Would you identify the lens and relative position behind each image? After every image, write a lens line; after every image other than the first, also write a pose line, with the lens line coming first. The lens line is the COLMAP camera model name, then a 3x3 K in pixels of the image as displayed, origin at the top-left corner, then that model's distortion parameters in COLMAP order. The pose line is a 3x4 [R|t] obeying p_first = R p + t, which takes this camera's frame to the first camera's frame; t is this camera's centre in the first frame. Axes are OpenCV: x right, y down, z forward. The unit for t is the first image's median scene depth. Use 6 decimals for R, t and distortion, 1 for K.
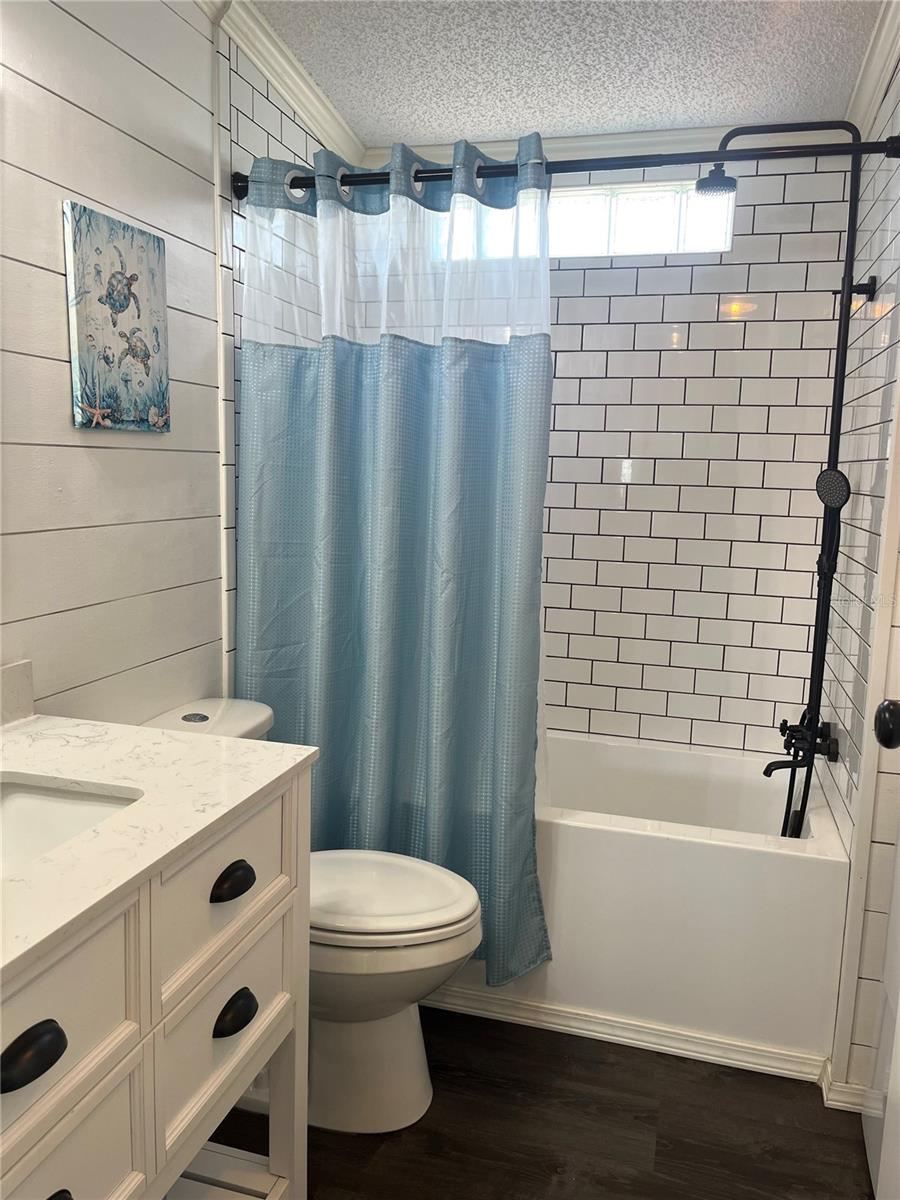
lens RADIAL K [[931.7, 0, 435.4], [0, 931.7, 585.8], [0, 0, 1]] dist [0.085900, -0.104718]
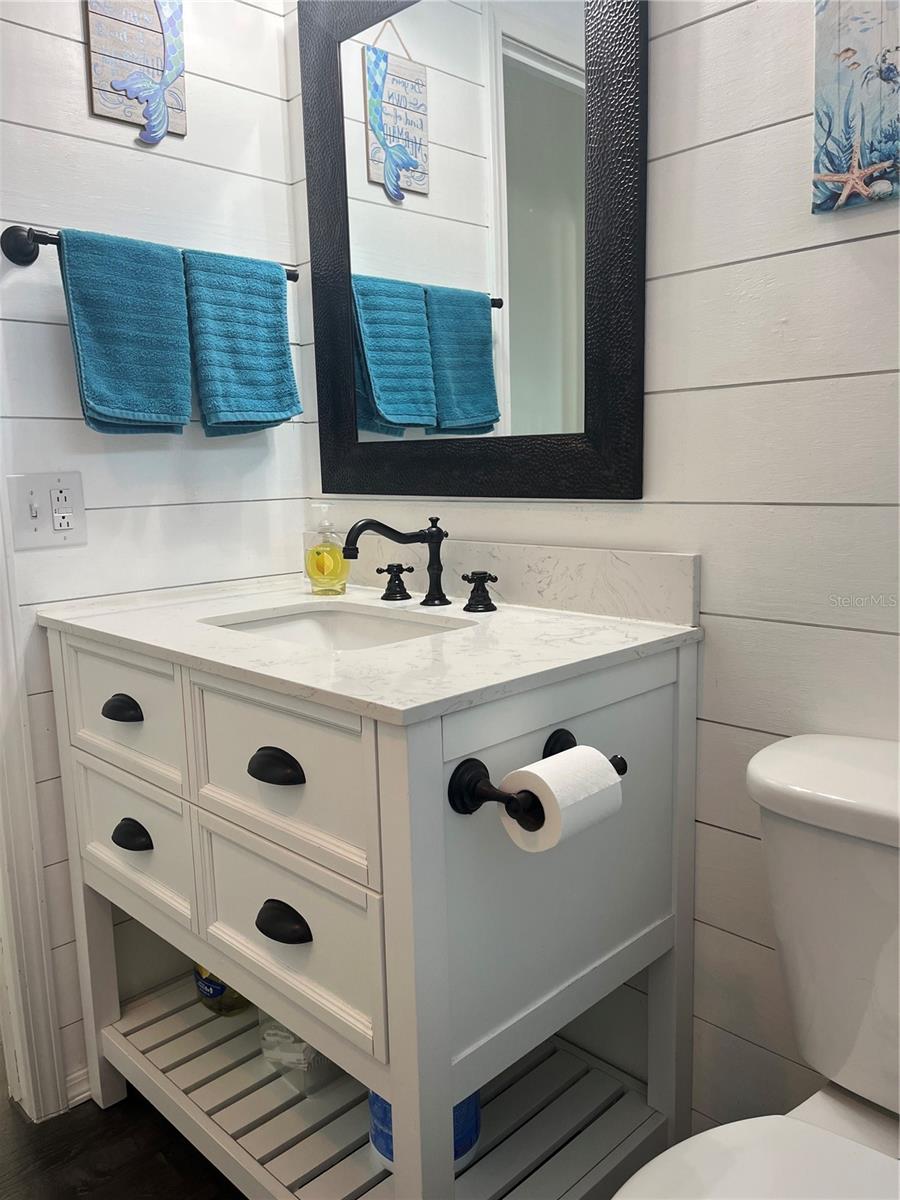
lens RADIAL K [[910.0, 0, 450.0], [0, 910.0, 600.0], [0, 0, 1]] dist [0.080799, -0.112677]
pose [[-0.482497, 0.116971, -0.868052, 0.292062], [-0.102109, 0.976774, 0.188378, -0.005780], [0.869926, 0.179528, -0.459347, 1.050416]]
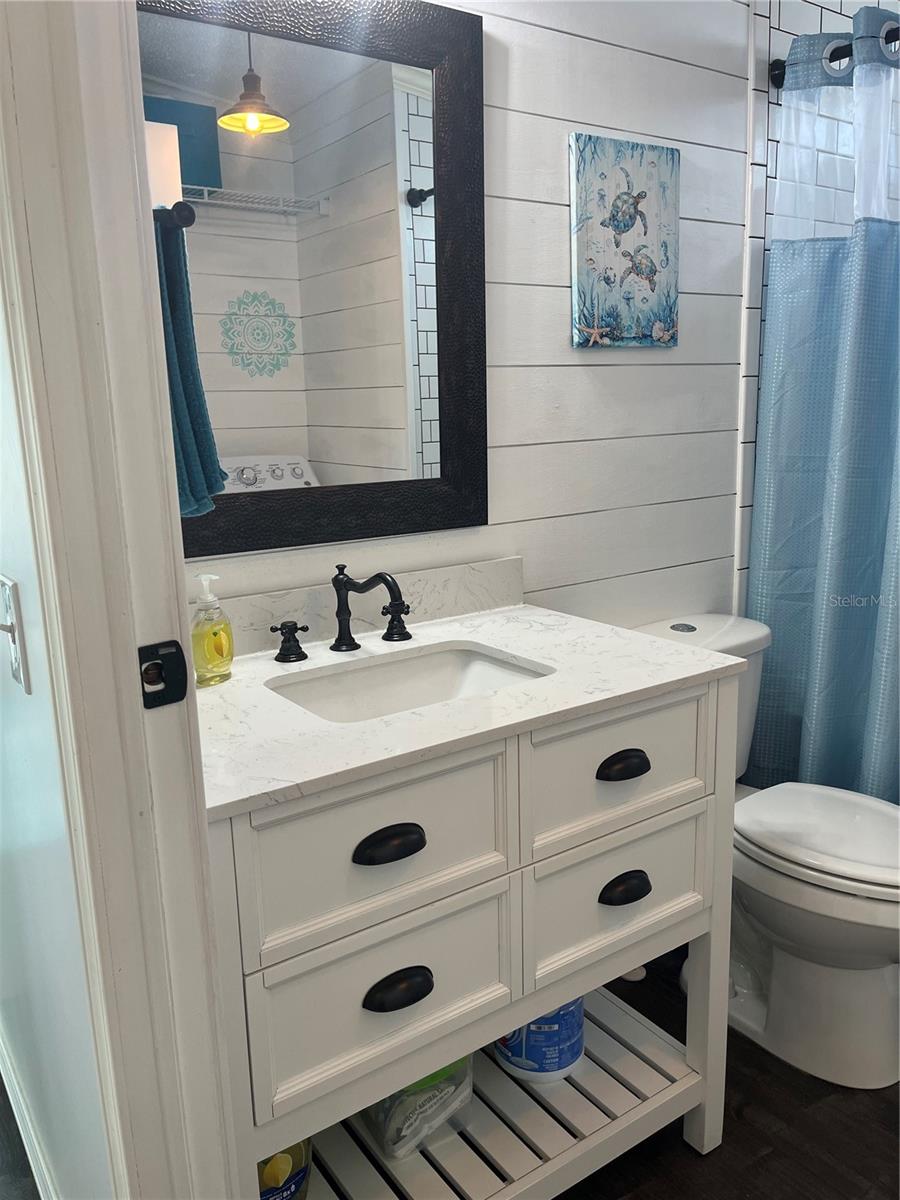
lens RADIAL K [[931.7, 0, 435.4], [0, 931.7, 585.8], [0, 0, 1]] dist [0.085900, -0.104718]
pose [[0.773375, 0.074051, -0.629610, 0.188644], [-0.033511, 0.996541, 0.076045, 0.028152], [0.633063, -0.037712, 0.773181, 0.042908]]
